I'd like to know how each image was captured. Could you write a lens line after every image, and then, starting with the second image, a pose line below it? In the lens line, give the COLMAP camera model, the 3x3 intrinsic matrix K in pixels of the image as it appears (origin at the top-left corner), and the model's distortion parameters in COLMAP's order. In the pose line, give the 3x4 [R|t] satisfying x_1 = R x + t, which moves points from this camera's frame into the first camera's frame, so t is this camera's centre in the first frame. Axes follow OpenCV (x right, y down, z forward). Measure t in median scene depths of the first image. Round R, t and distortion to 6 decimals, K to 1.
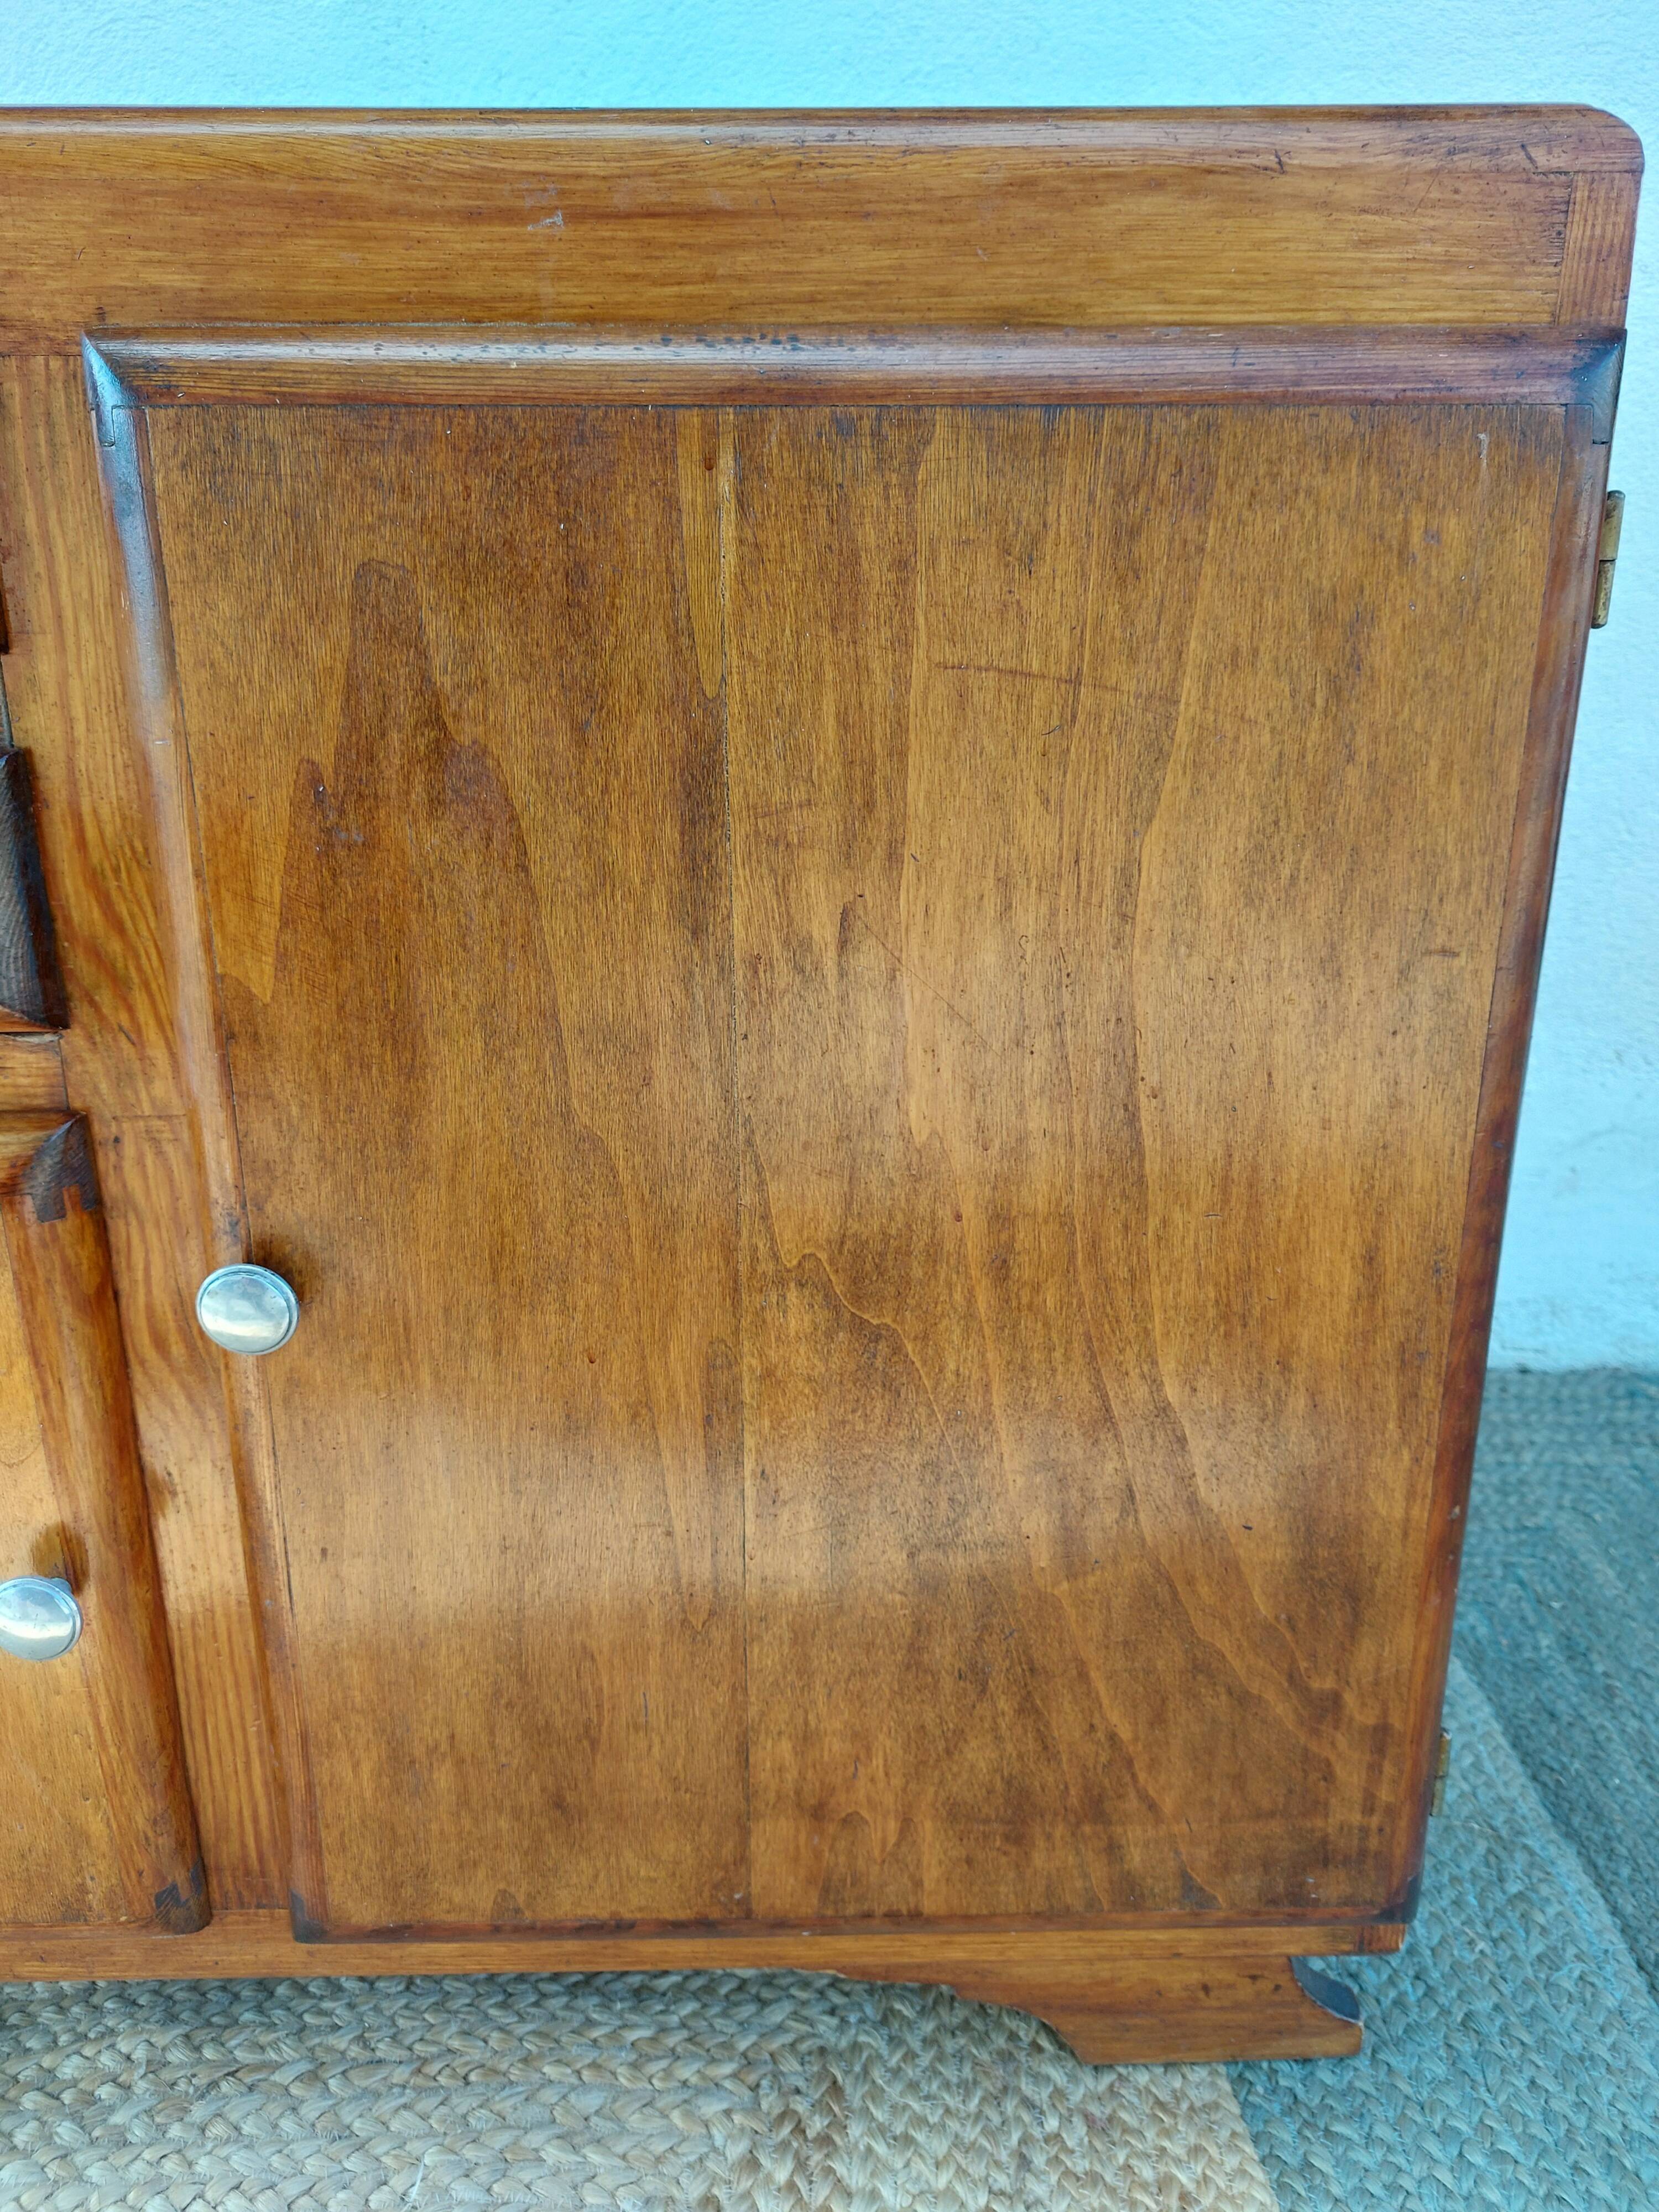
lens RADIAL K [[1635.7, 0, 865.2], [0, 1635.7, 1080.2], [0, 0, 1]] dist [0.024020, -0.034955]
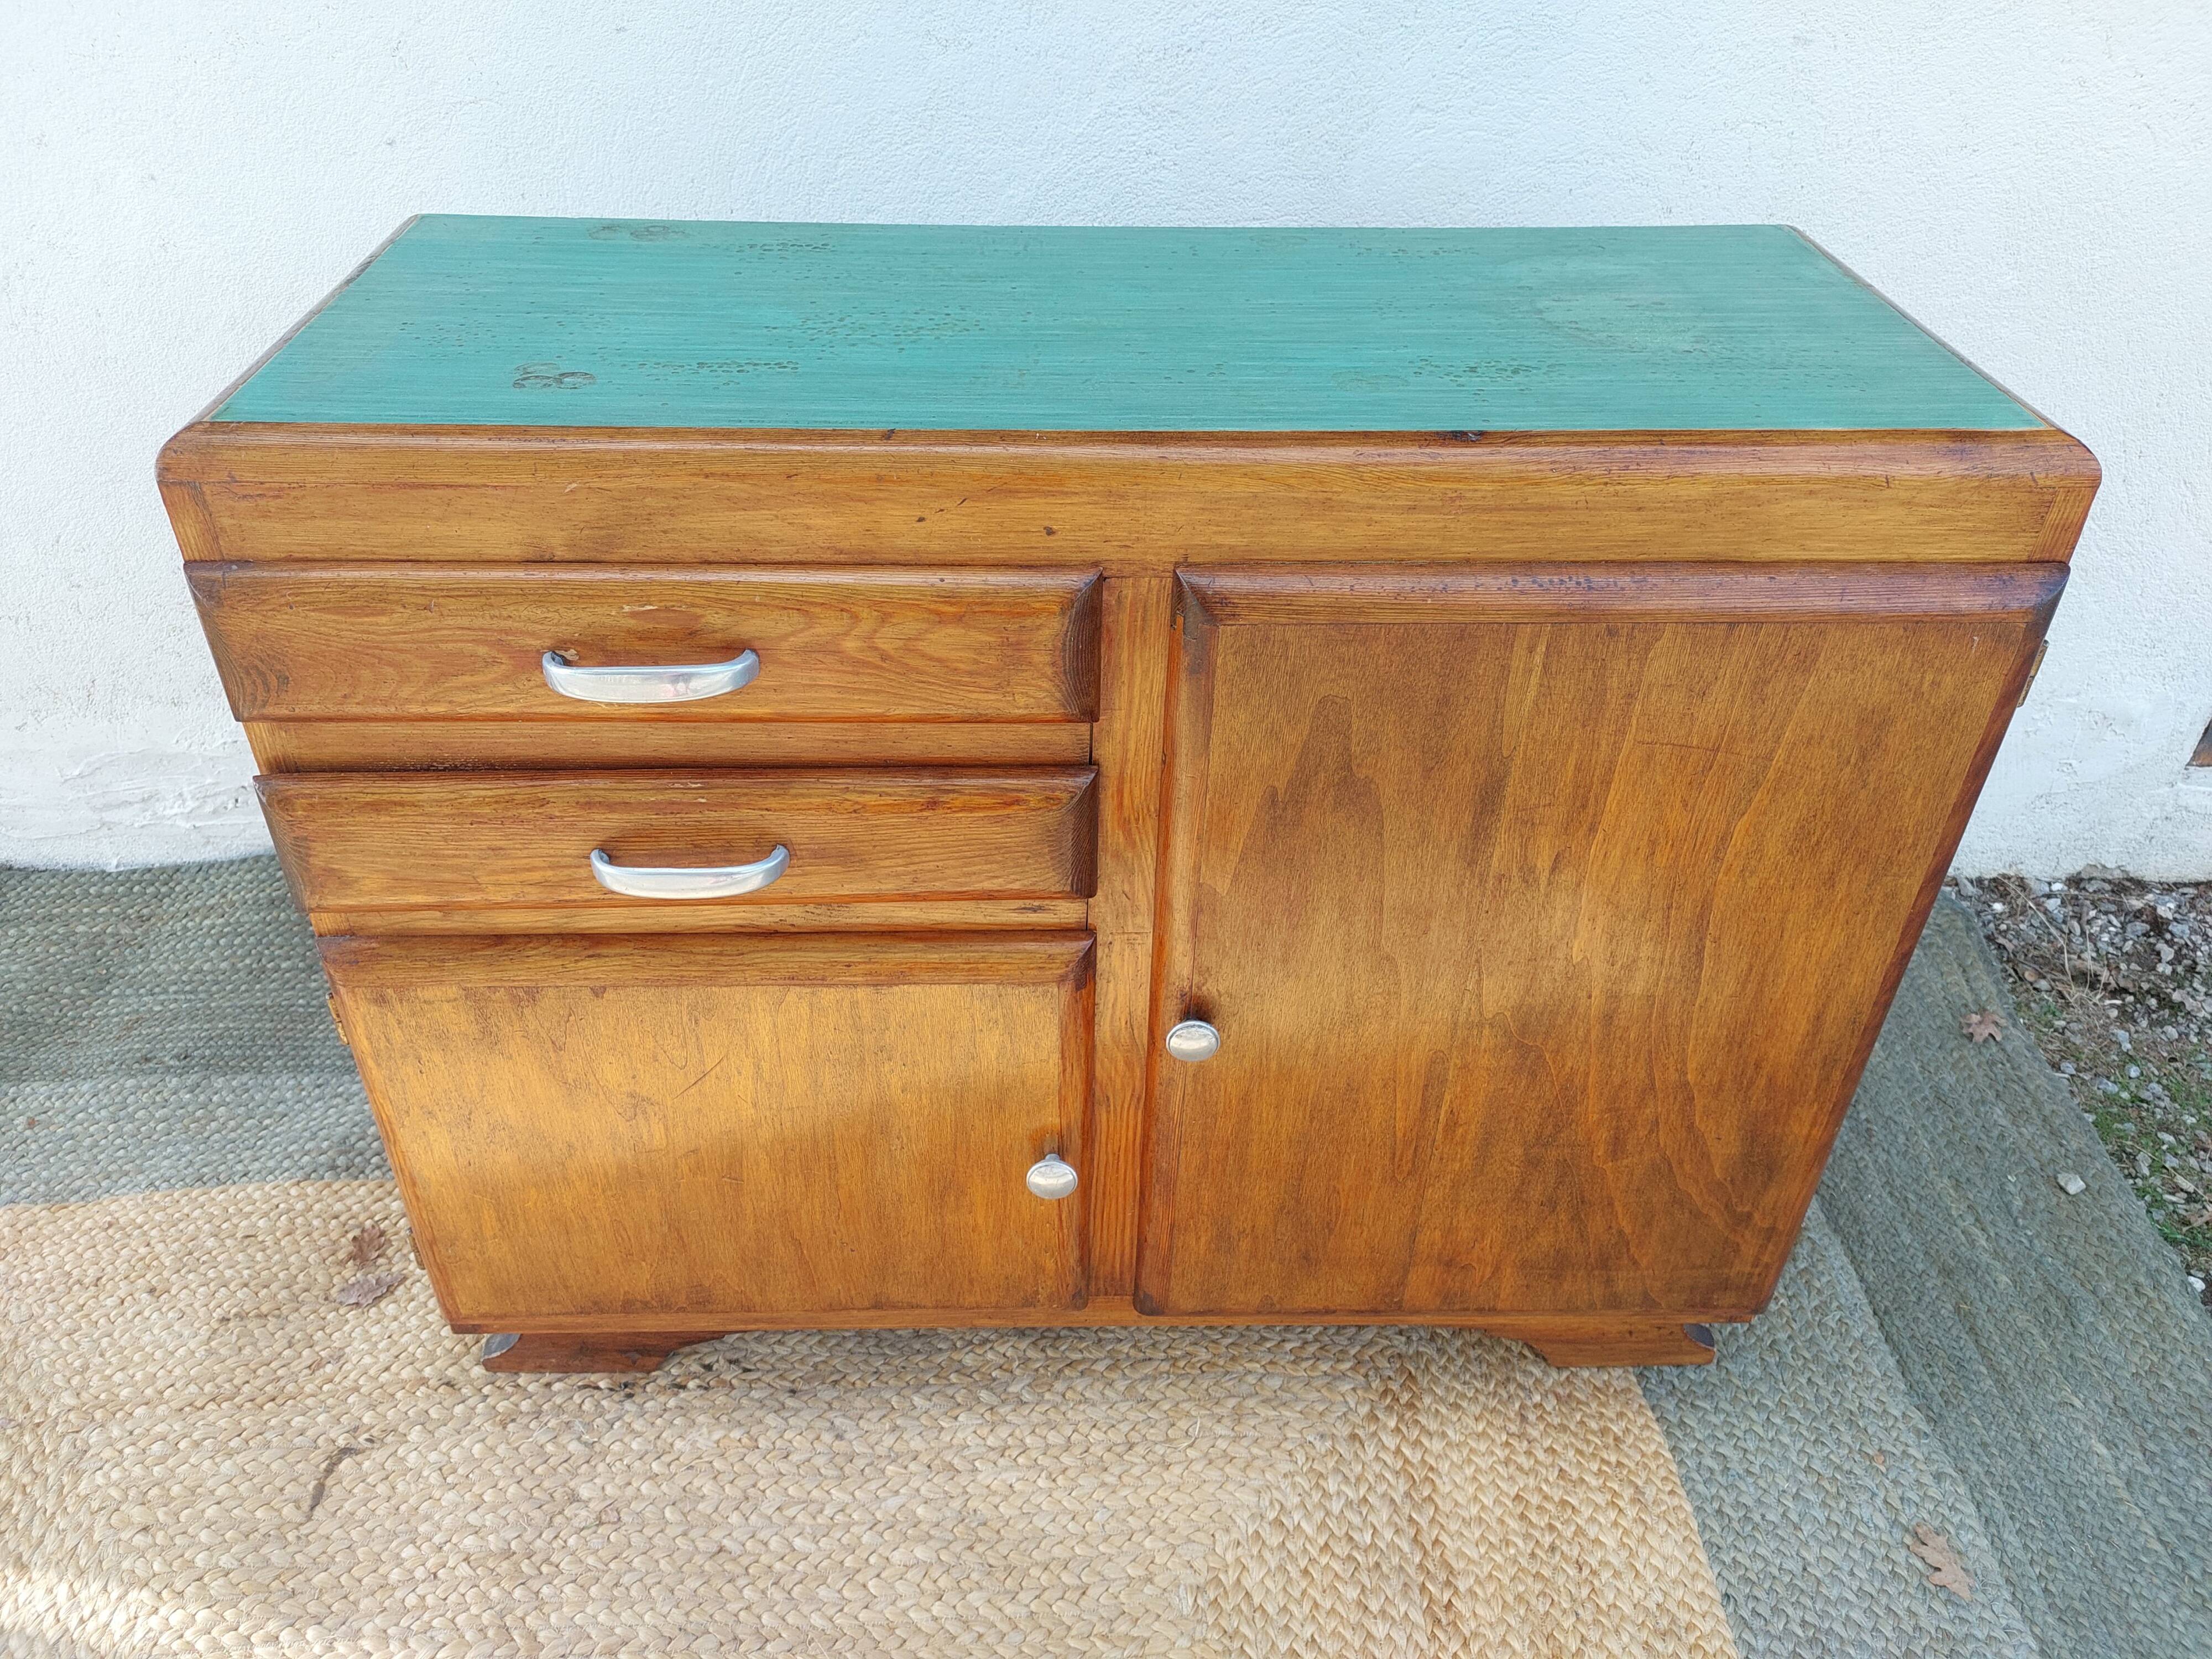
lens RADIAL K [[1635.7, 0, 1078.3], [0, 1635.7, 820.5], [0, 0, 1]] dist [0.024020, -0.034955]
pose [[0.999898, 0.014230, 0.001242, -0.454473], [-0.013905, 0.949827, 0.312466, -0.583219], [0.003267, -0.312451, 0.949928, -0.567640]]
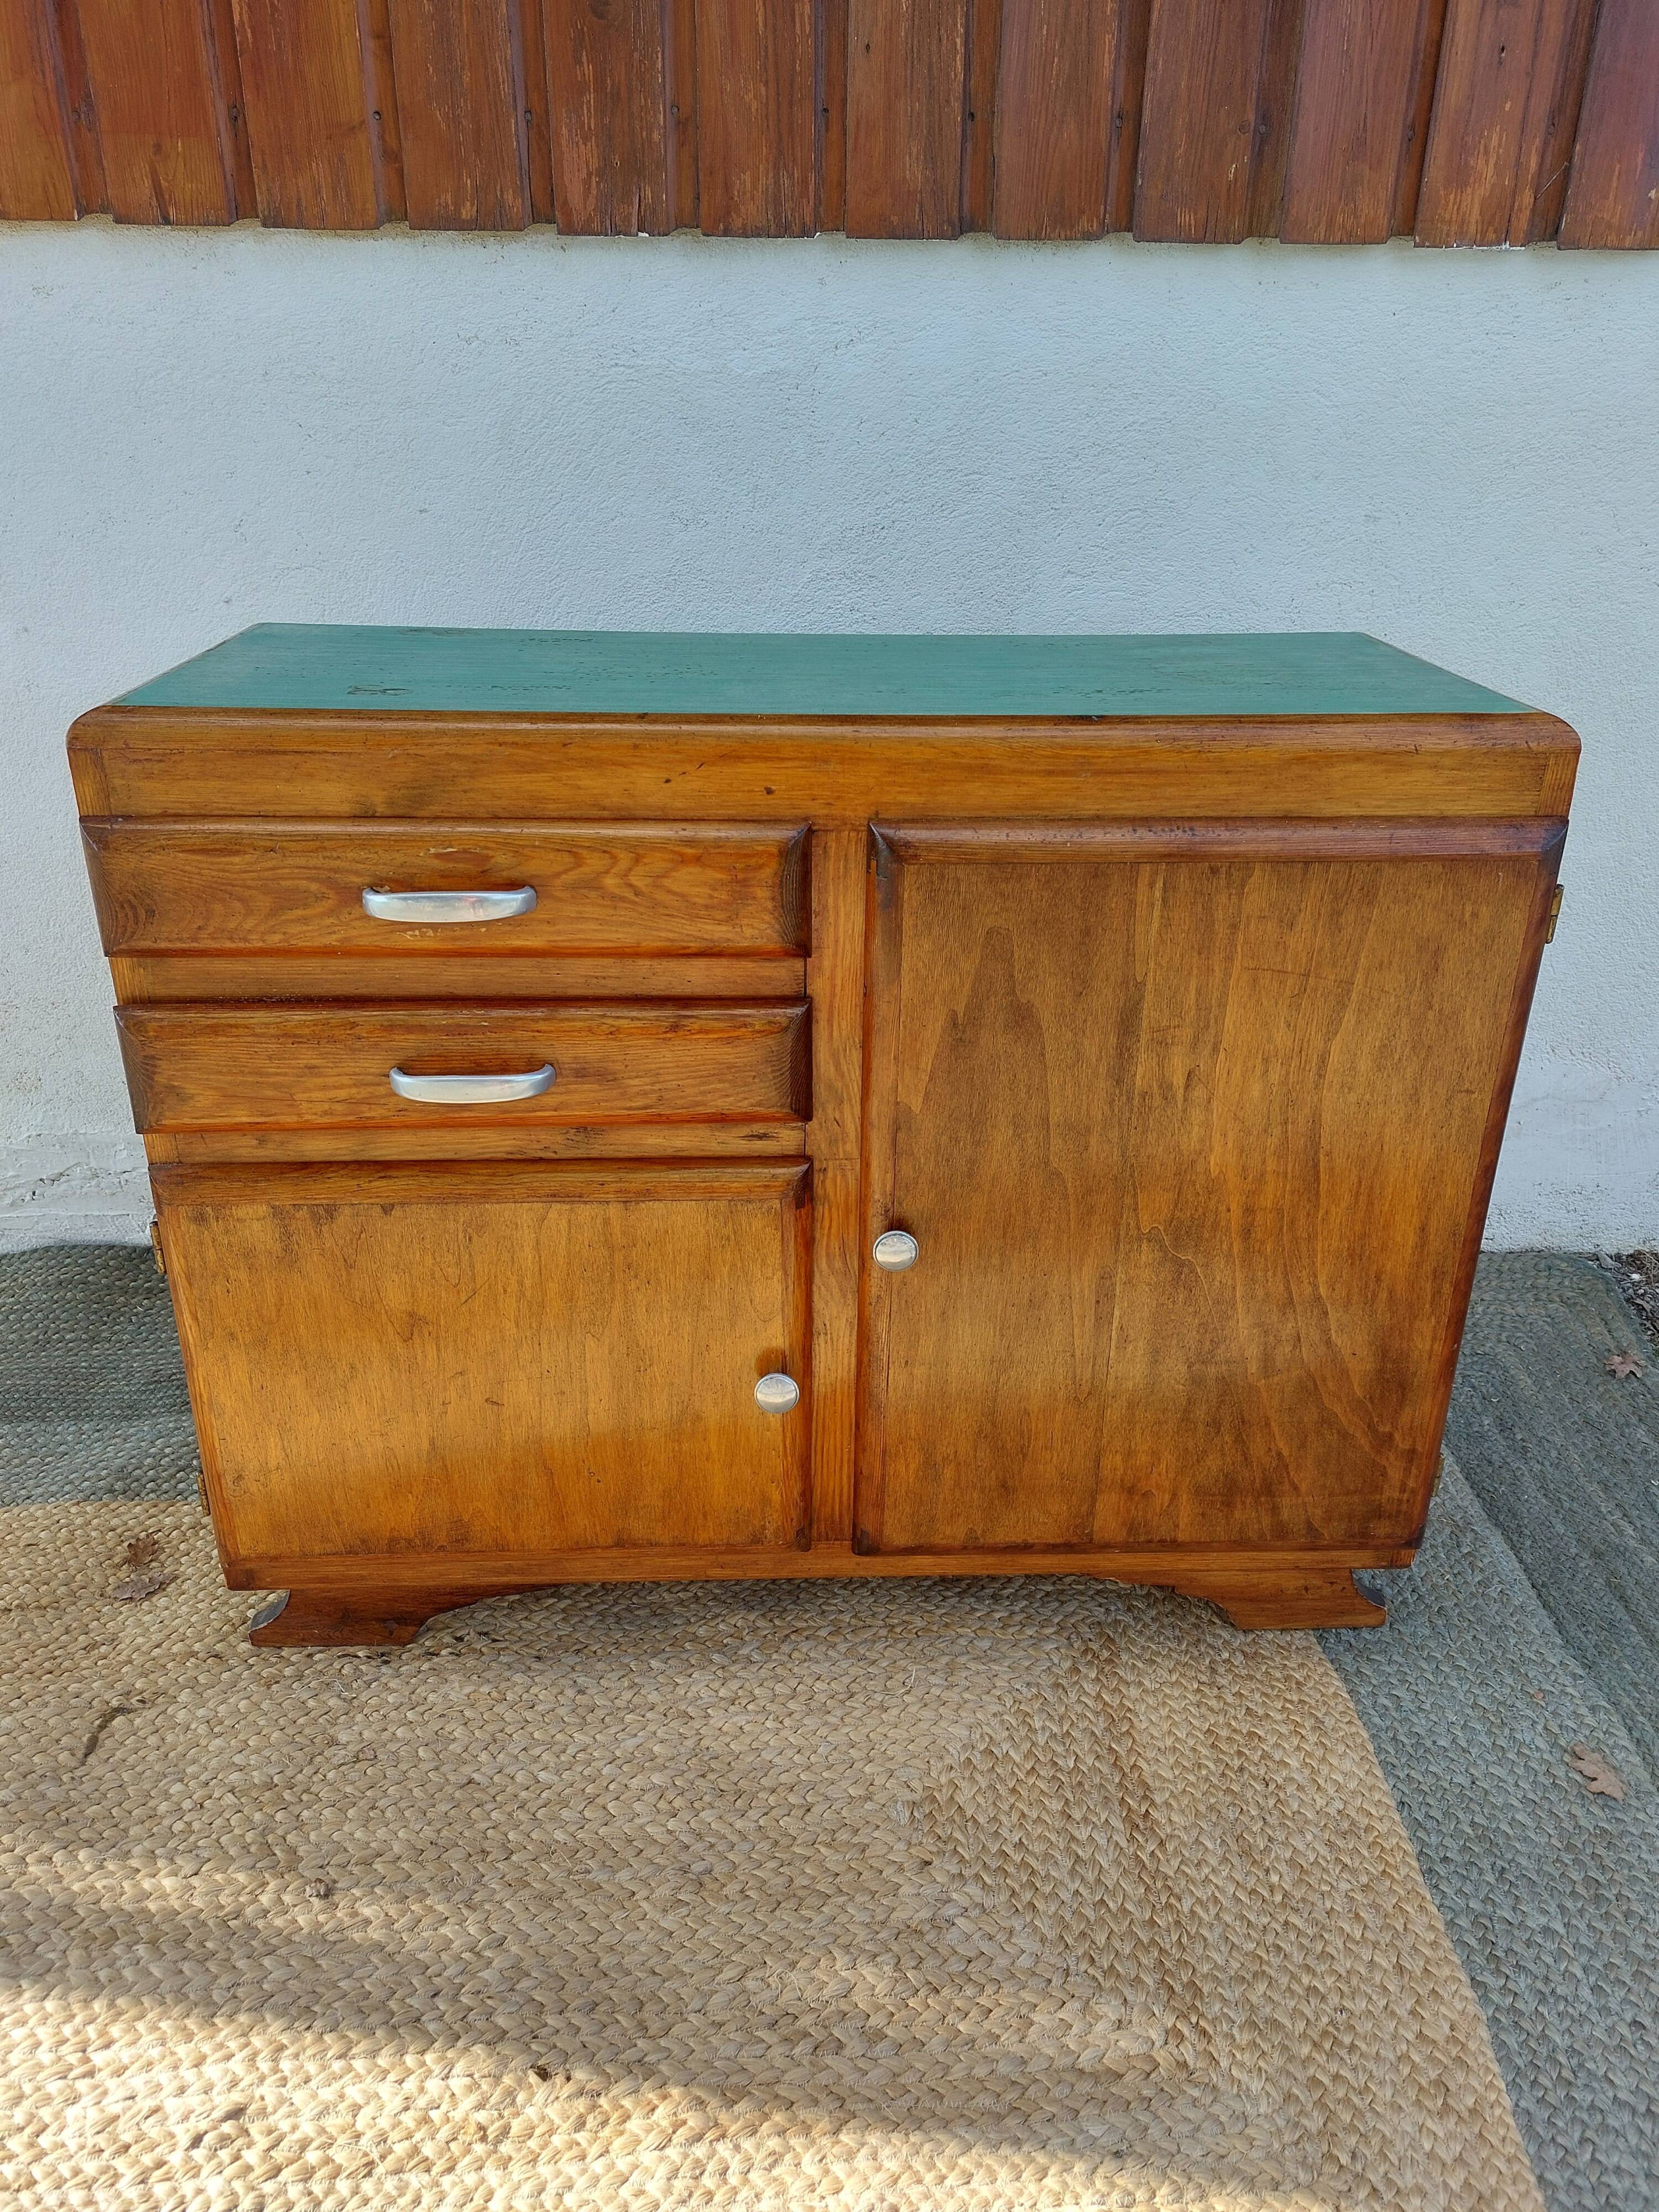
lens RADIAL K [[1635.7, 0, 849.0], [0, 1635.7, 1101.1], [0, 0, 1]] dist [0.024020, -0.034955]
pose [[0.999758, 0.004671, 0.021475, -0.431161], [-0.007181, 0.992950, 0.118314, -0.270783], [-0.020771, -0.118439, 0.992744, -0.955785]]
